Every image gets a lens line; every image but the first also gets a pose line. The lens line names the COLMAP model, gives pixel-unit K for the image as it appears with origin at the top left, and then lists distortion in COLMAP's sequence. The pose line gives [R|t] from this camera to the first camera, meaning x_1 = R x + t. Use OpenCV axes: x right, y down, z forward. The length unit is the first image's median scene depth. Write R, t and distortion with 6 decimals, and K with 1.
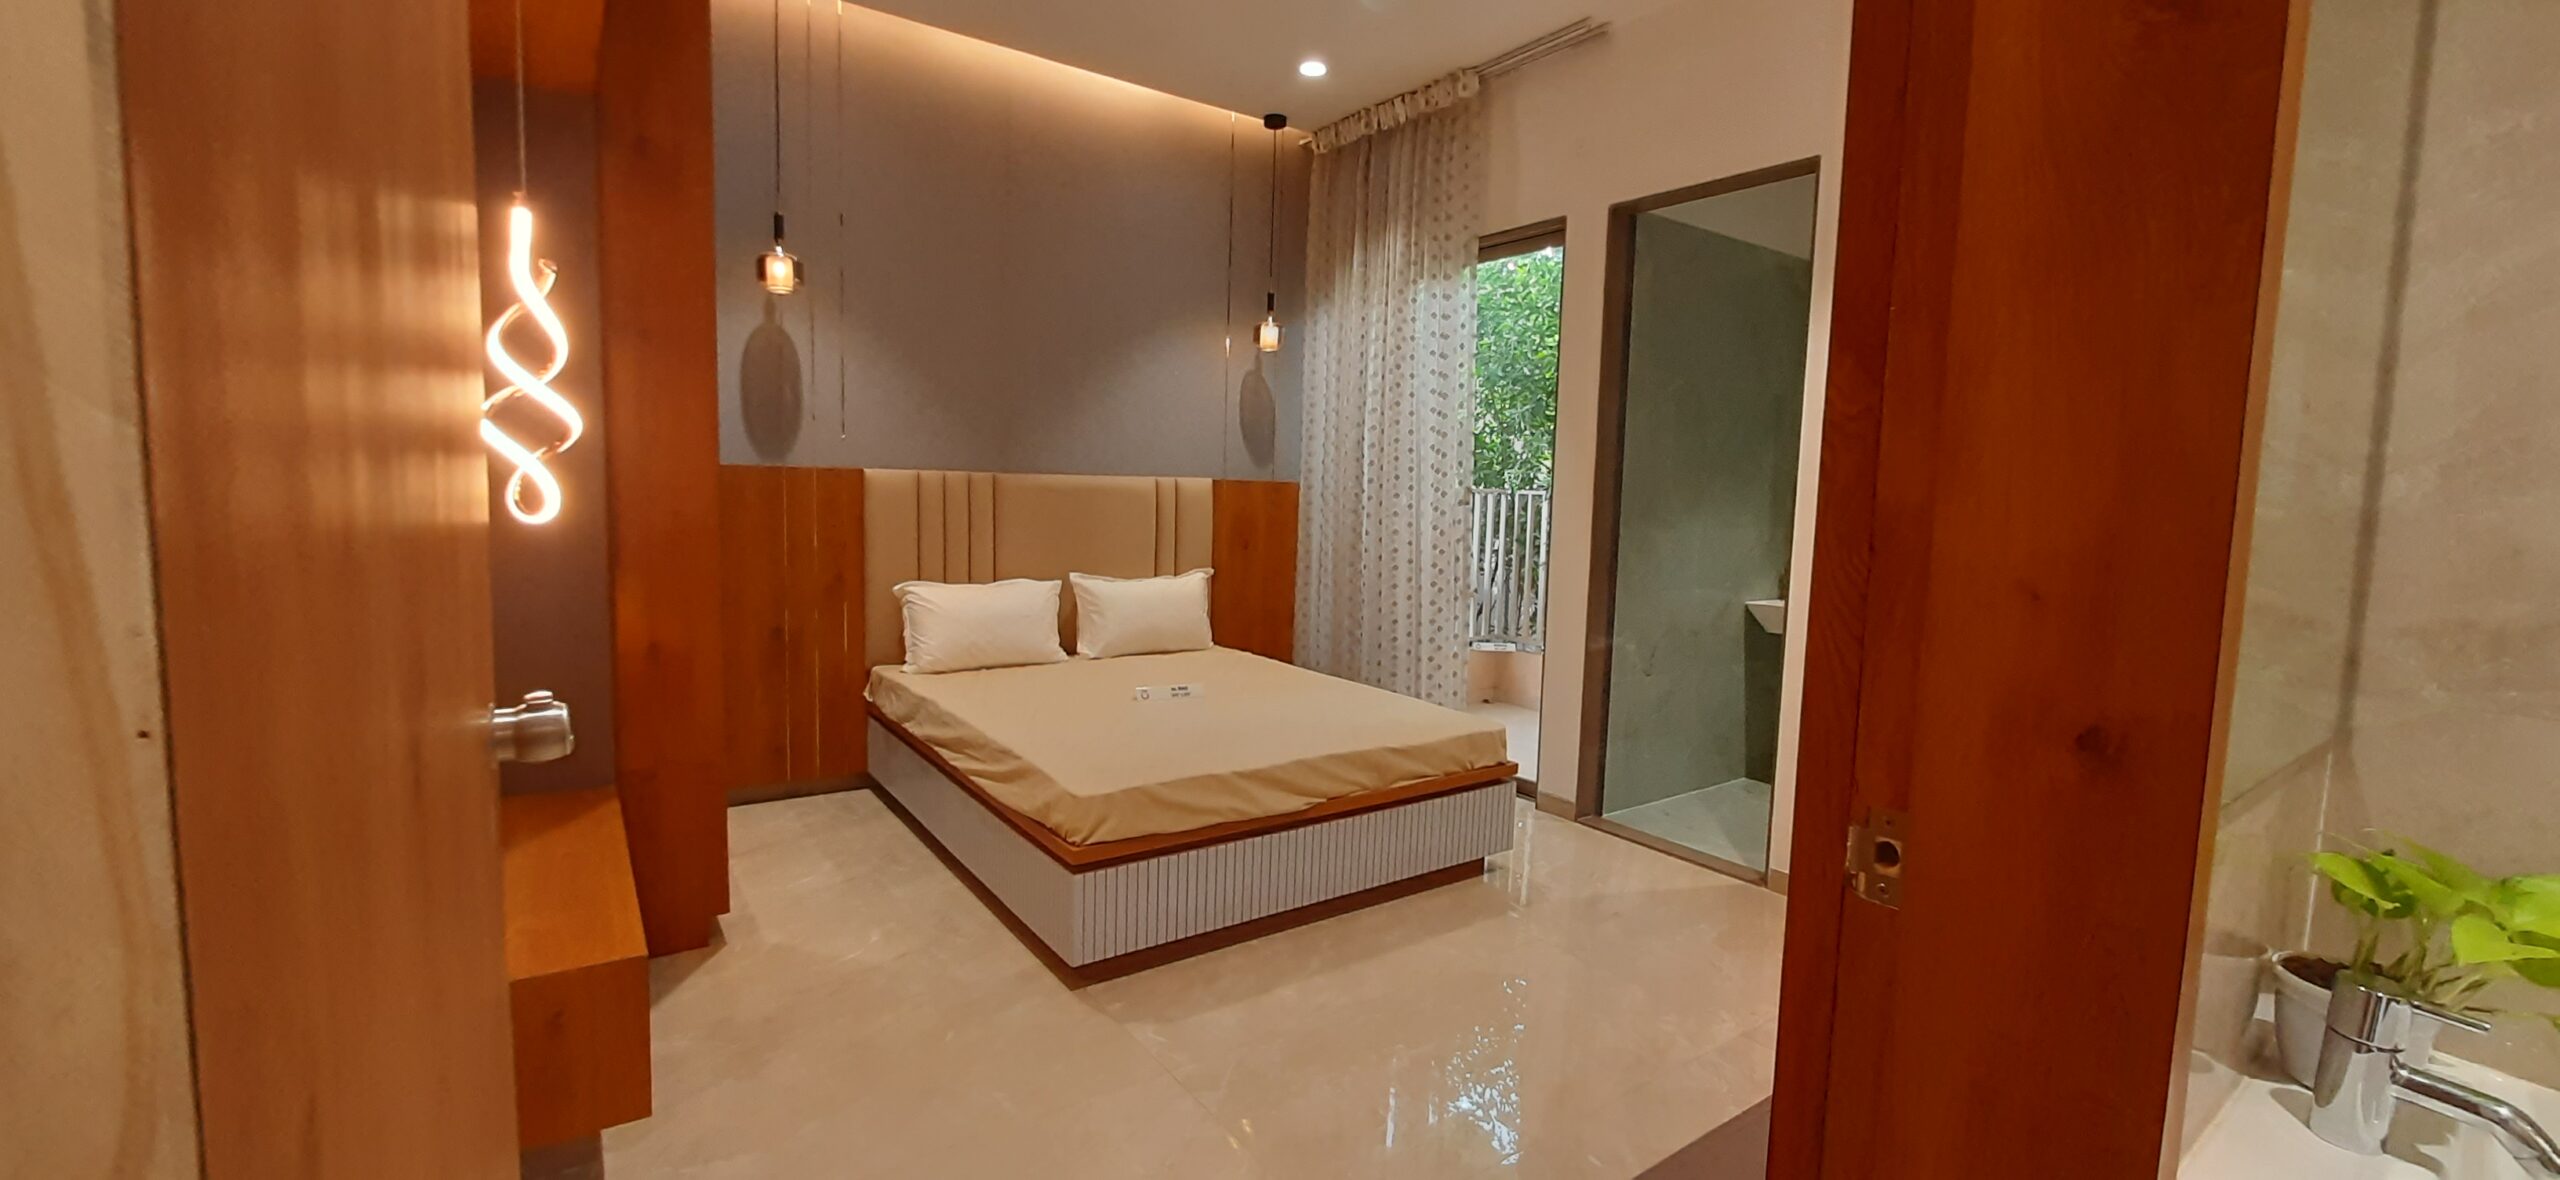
lens RADIAL K [[1018.4, 0, 1276.7], [0, 1018.4, 584.6], [0, 0, 1]] dist [-0.001640, -0.000429]
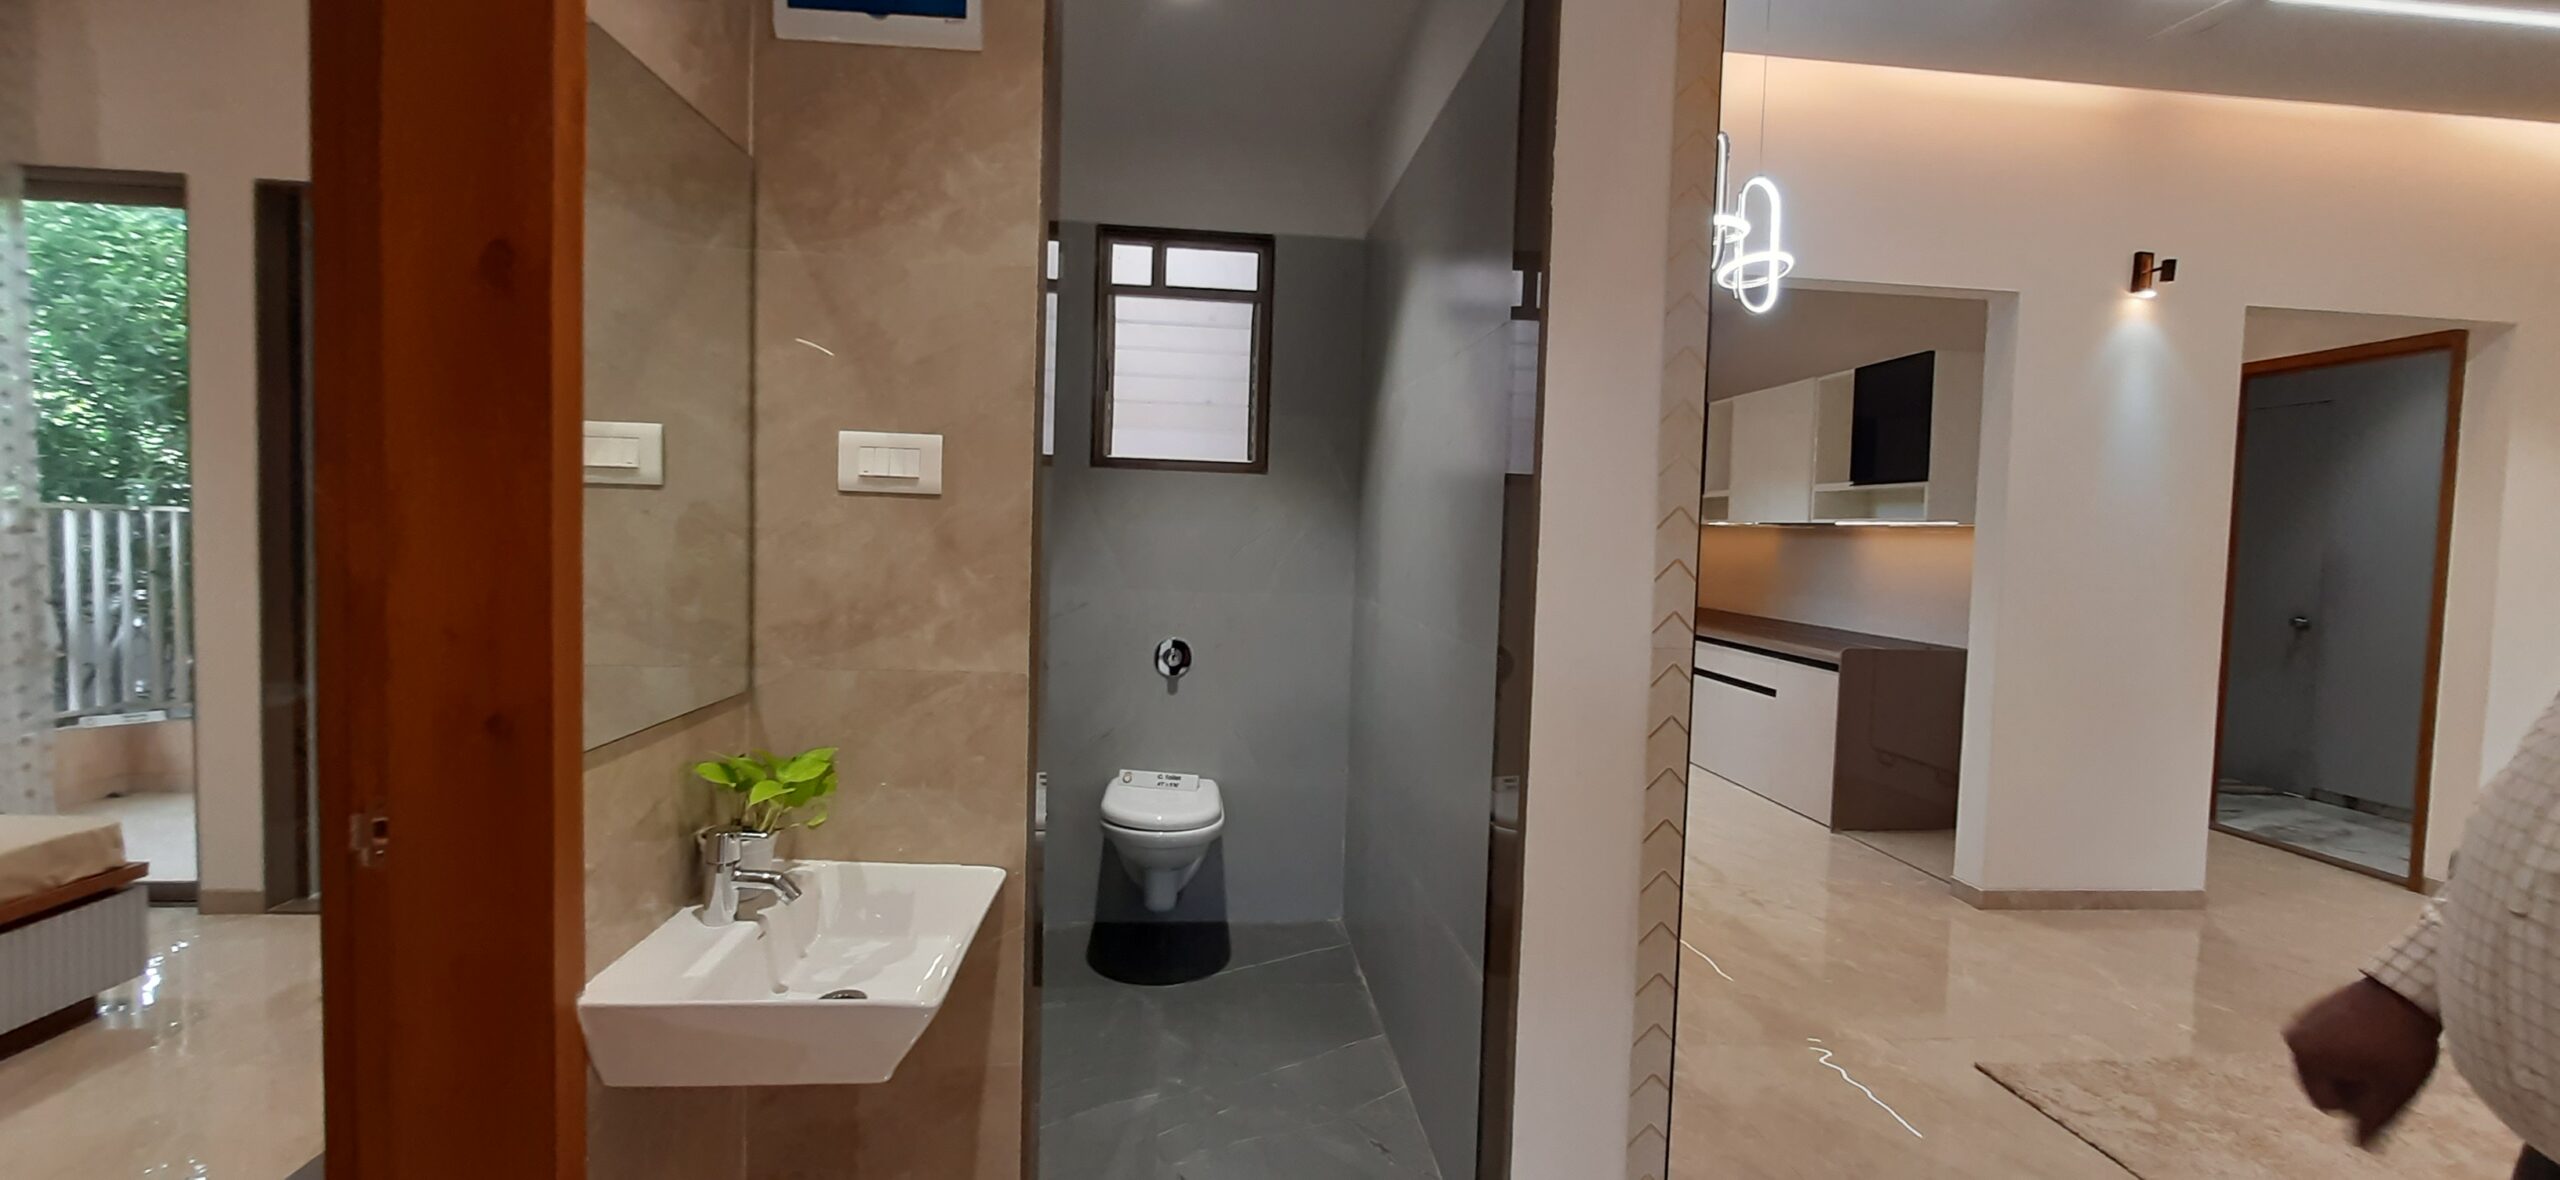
lens RADIAL K [[1018.4, 0, 1260.8], [0, 1018.4, 582.6], [0, 0, 1]] dist [-0.001640, -0.000429]
pose [[0.505942, -0.052232, 0.860985, 0.006395], [0.062737, 0.997750, 0.023662, -0.004795], [-0.860283, 0.042044, 0.508080, -0.135681]]
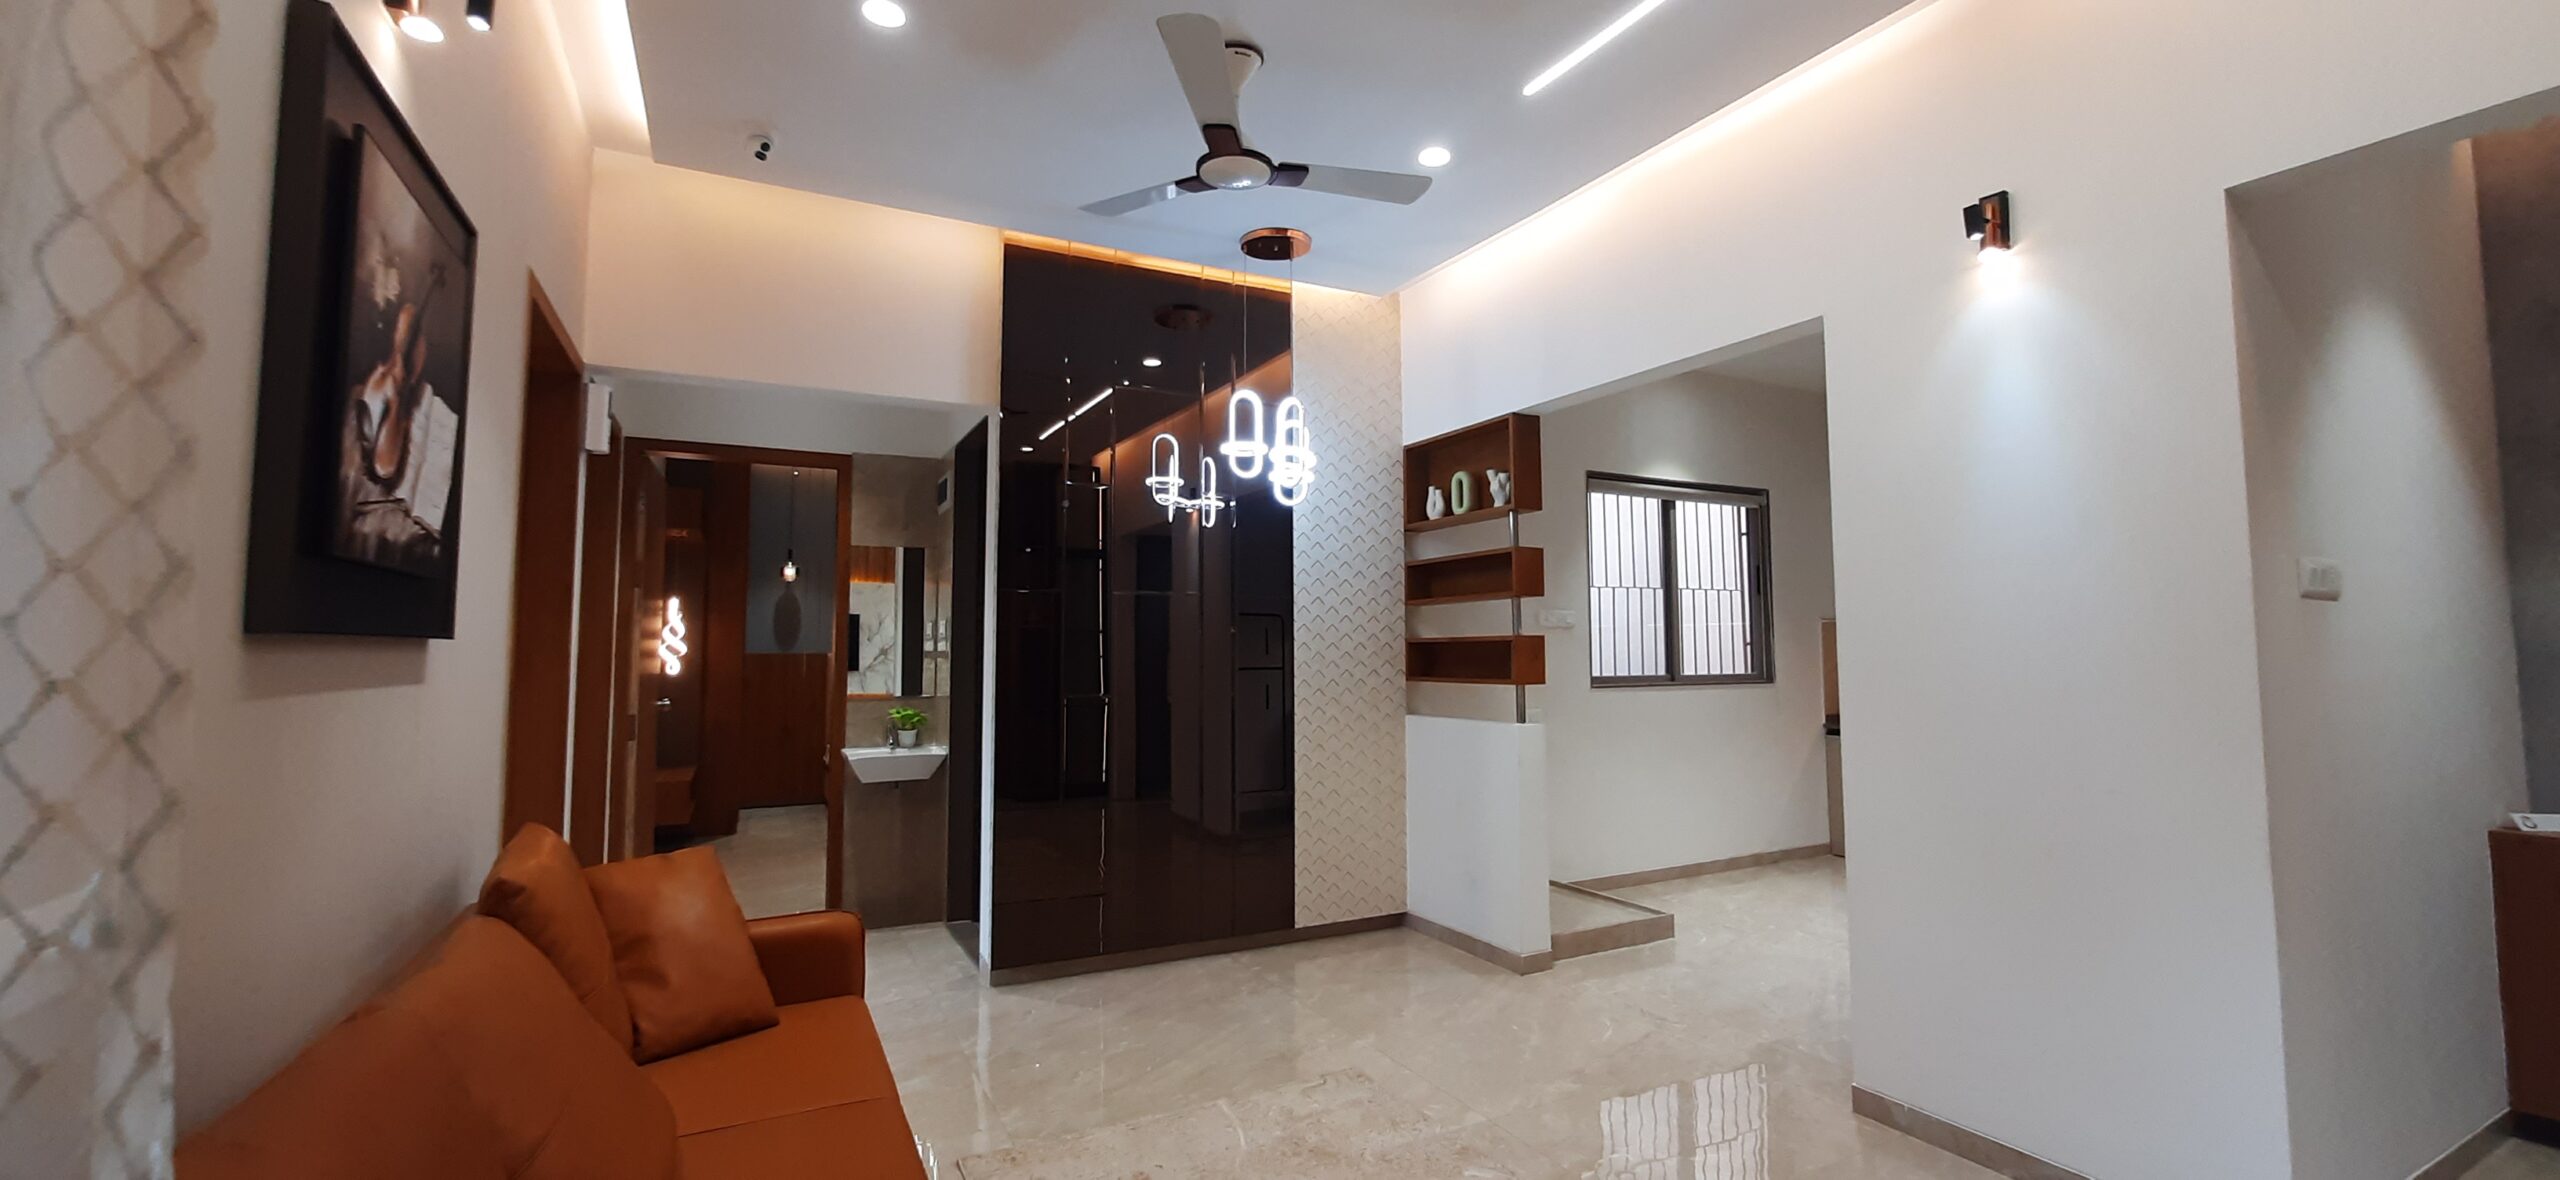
lens RADIAL K [[1018.4, 0, 1286.4], [0, 1018.4, 580.9], [0, 0, 1]] dist [-0.001640, -0.000429]
pose [[0.990495, -0.041213, -0.131226, 0.797142], [0.019894, 0.986949, -0.159801, 0.095558], [0.136099, 0.155671, 0.978388, -0.957999]]
